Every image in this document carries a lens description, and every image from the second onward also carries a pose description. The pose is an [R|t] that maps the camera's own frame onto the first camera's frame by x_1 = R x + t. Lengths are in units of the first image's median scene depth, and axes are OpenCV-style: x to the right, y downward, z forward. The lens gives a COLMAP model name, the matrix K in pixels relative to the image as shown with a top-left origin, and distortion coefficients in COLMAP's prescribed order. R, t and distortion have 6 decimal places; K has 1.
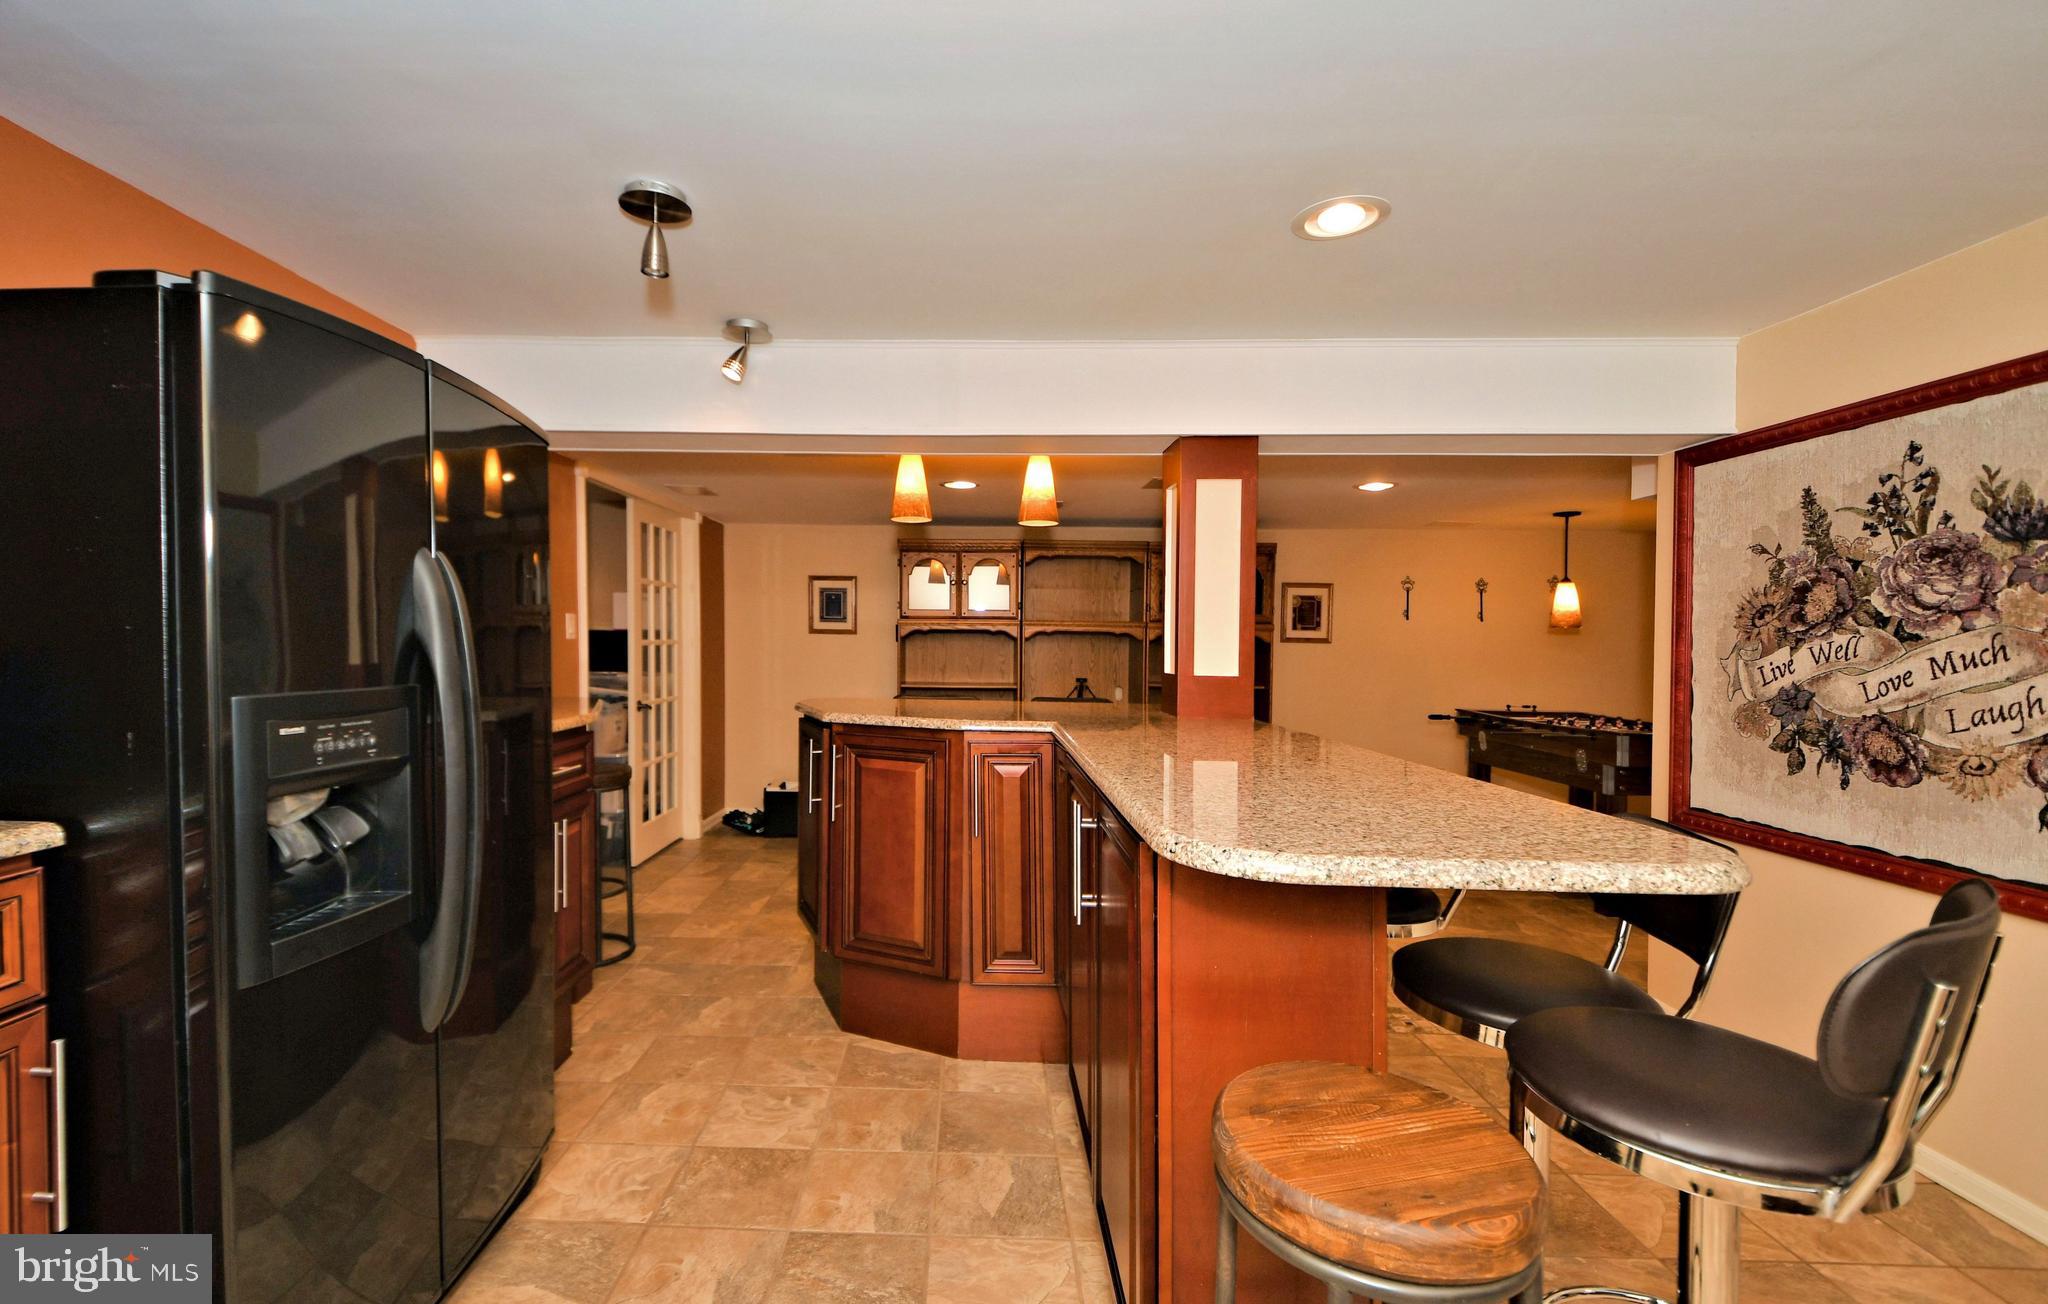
lens RADIAL K [[894.8, 0, 969.0], [0, 894.8, 658.3], [0, 0, 1]] dist [0.026400, -0.011015]
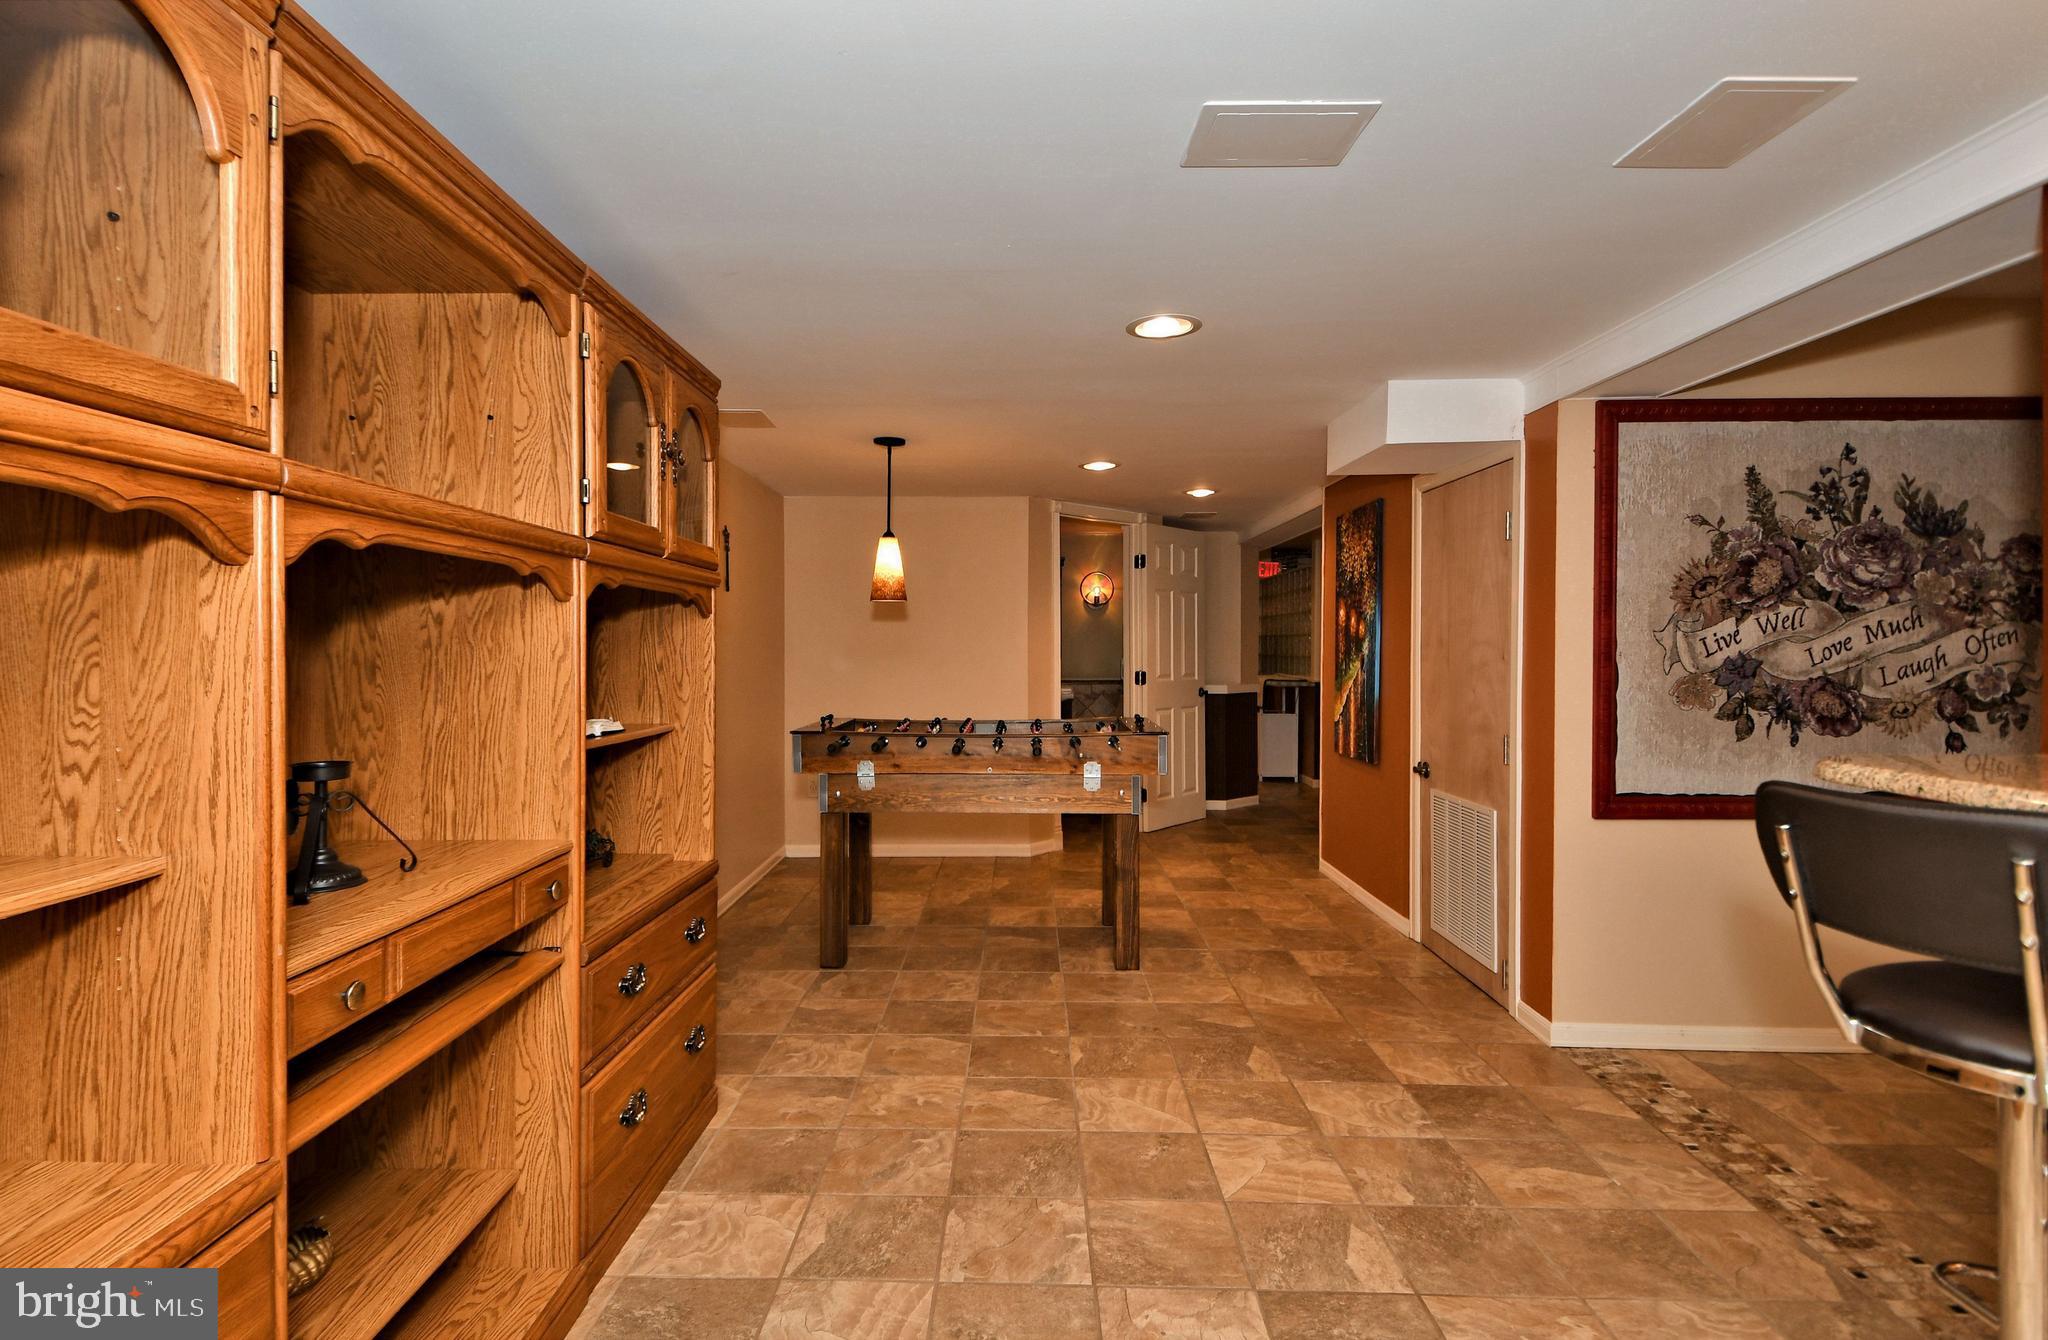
lens RADIAL K [[984.2, 0, 1020.5], [0, 984.2, 652.2], [0, 0, 1]] dist [0.003534, -0.012758]
pose [[0.040737, -0.018466, 0.998999, -0.267306], [0.021196, 0.999620, 0.017613, -0.011118], [-0.998945, 0.020458, 0.041113, 1.895855]]
